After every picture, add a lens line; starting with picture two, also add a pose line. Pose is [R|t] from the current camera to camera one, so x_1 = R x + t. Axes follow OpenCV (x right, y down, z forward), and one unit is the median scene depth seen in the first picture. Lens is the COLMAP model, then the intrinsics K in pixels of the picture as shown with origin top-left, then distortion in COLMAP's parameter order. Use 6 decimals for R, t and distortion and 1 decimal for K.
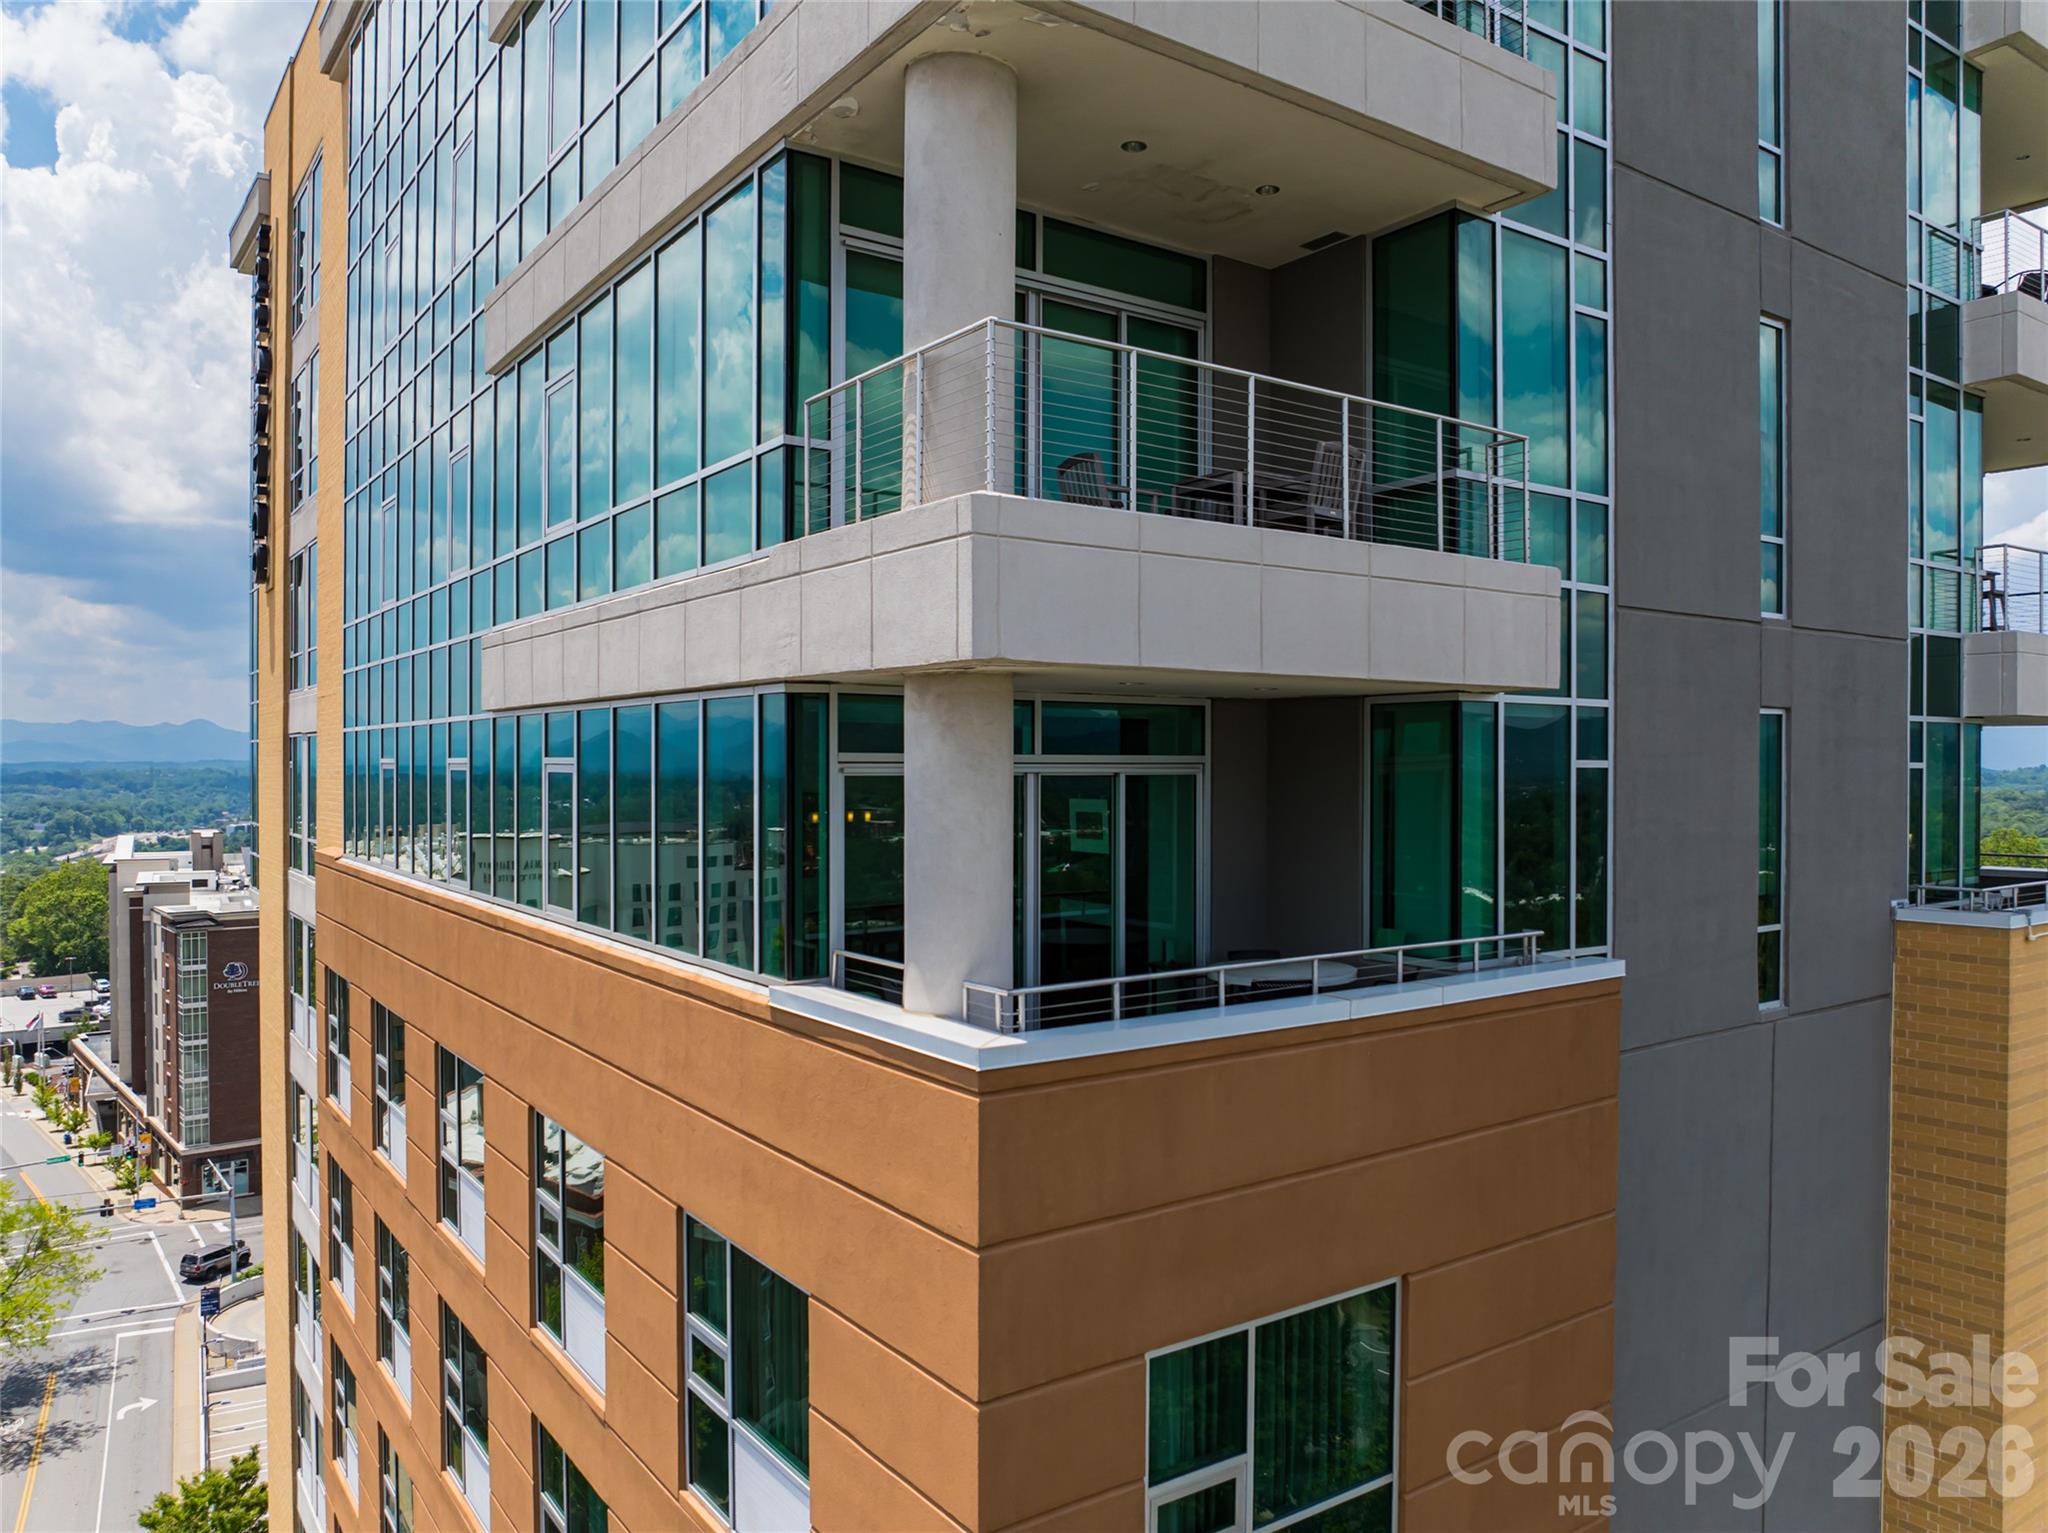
lens RADIAL K [[1430.3, 0, 1028.5], [0, 1430.3, 814.3], [0, 0, 1]] dist [0.002494, 0.000472]
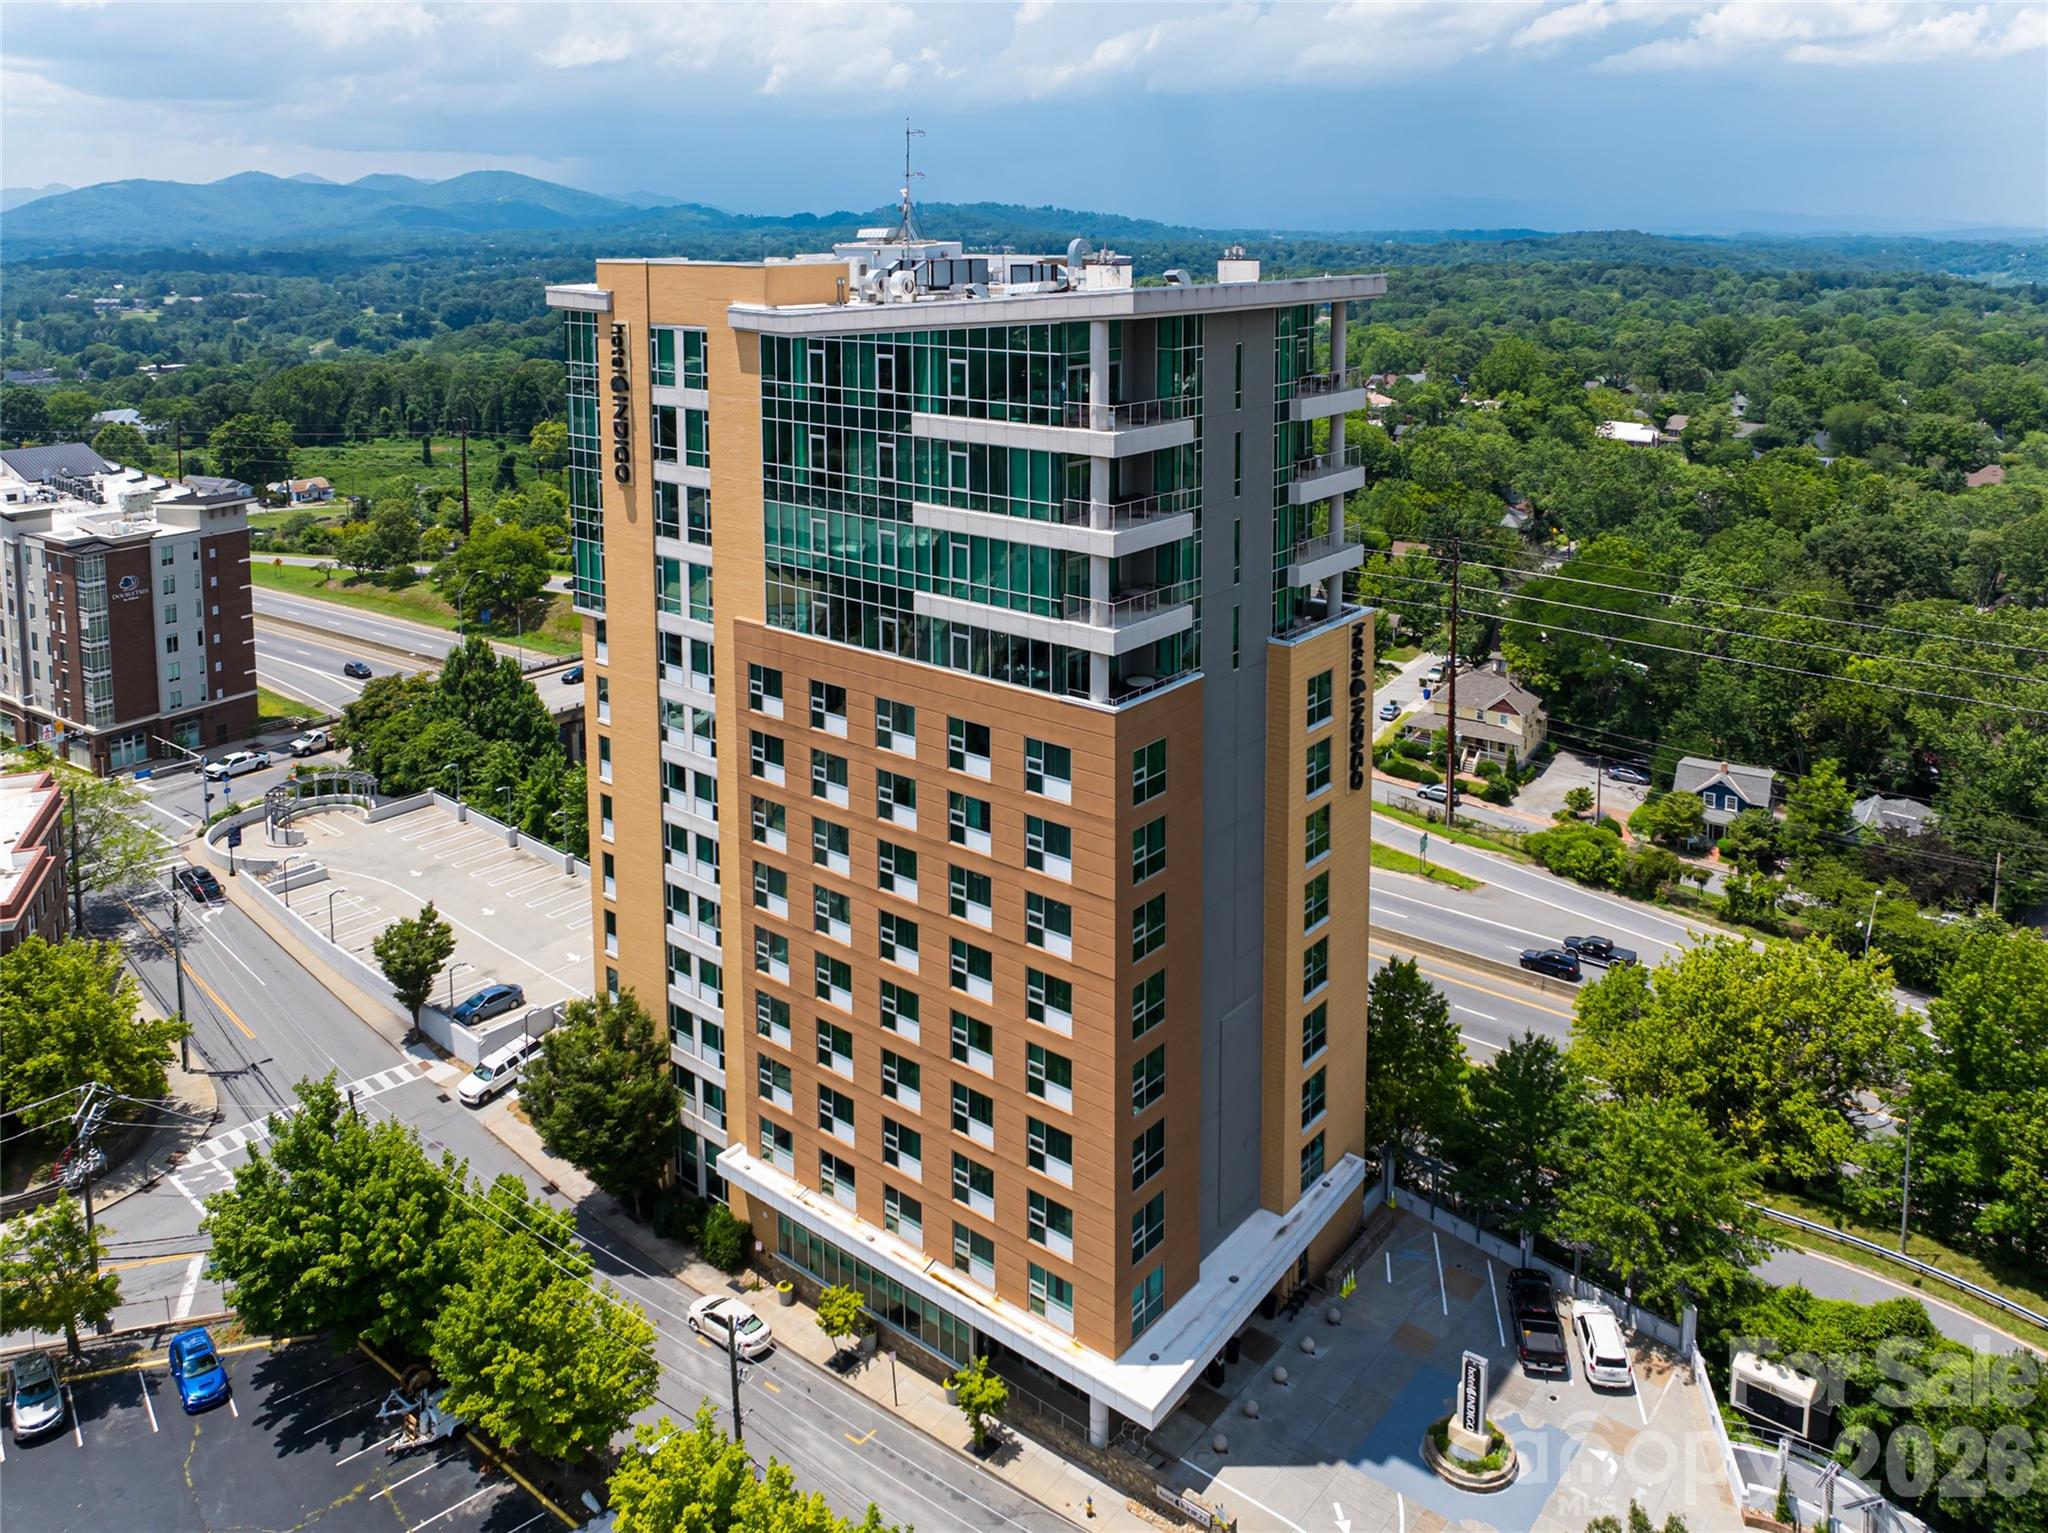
lens RADIAL K [[1430.3, 0, 1028.5], [0, 1430.3, 814.3], [0, 0, 1]] dist [0.002494, 0.000472]
pose [[0.964011, -0.107453, 0.243180, -1.591174], [0.016014, 0.936493, 0.350320, -1.311551], [-0.265379, -0.333818, 0.904511, -3.881835]]
